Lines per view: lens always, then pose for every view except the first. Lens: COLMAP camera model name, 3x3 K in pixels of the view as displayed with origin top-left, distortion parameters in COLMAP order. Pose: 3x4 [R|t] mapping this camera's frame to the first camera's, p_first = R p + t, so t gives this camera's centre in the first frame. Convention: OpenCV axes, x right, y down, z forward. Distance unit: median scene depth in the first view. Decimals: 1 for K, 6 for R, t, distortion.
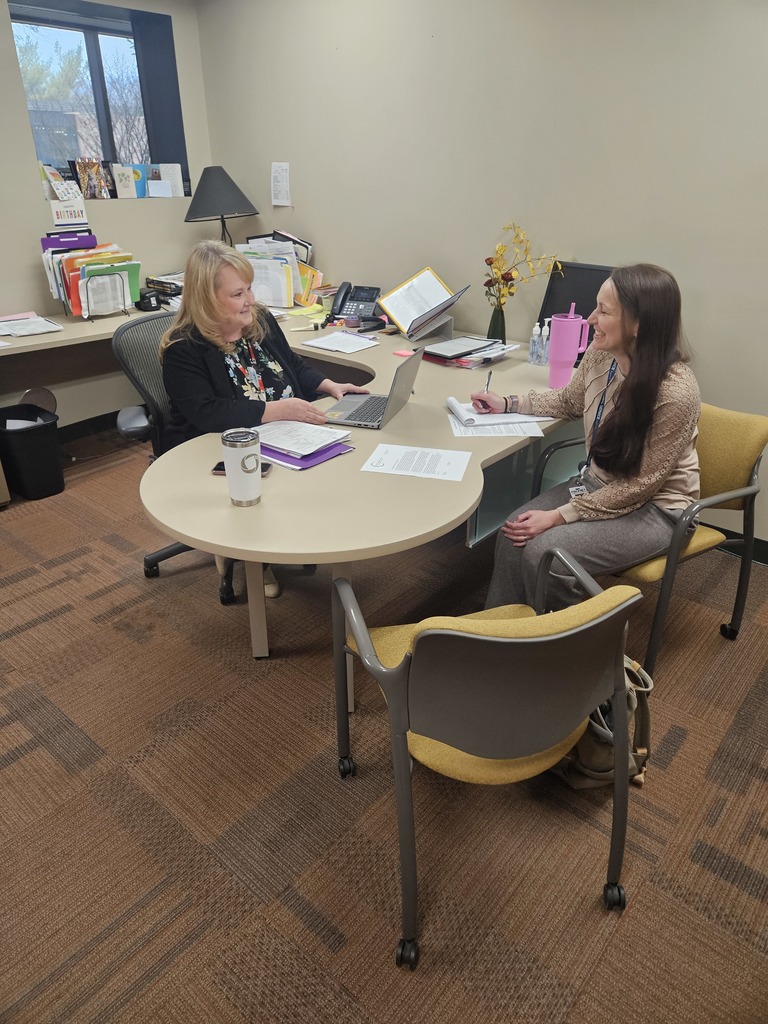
lens RADIAL K [[687.9, 0, 389.4], [0, 687.9, 510.3], [0, 0, 1]] dist [0.067904, -0.051053]
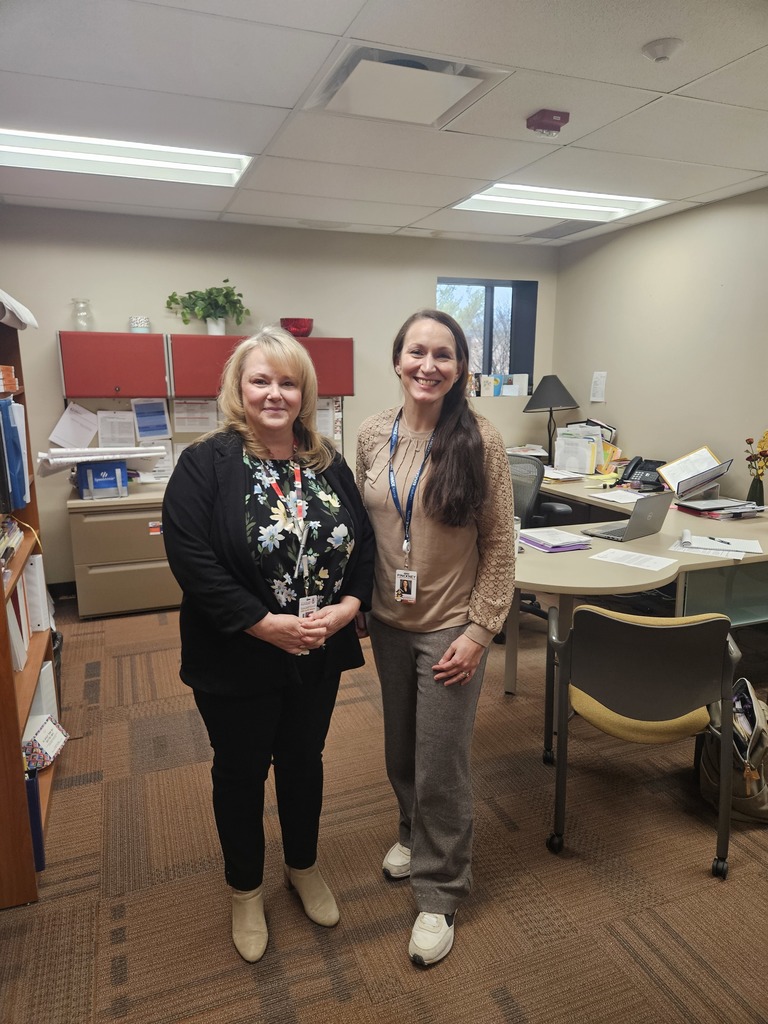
lens RADIAL K [[687.9, 0, 389.4], [0, 687.9, 510.3], [0, 0, 1]] dist [0.067904, -0.051053]
pose [[0.883522, 0.085810, -0.460462, 0.121476], [-0.203163, 0.955992, -0.211670, 0.117002], [0.422034, 0.280564, 0.862074, -0.237776]]
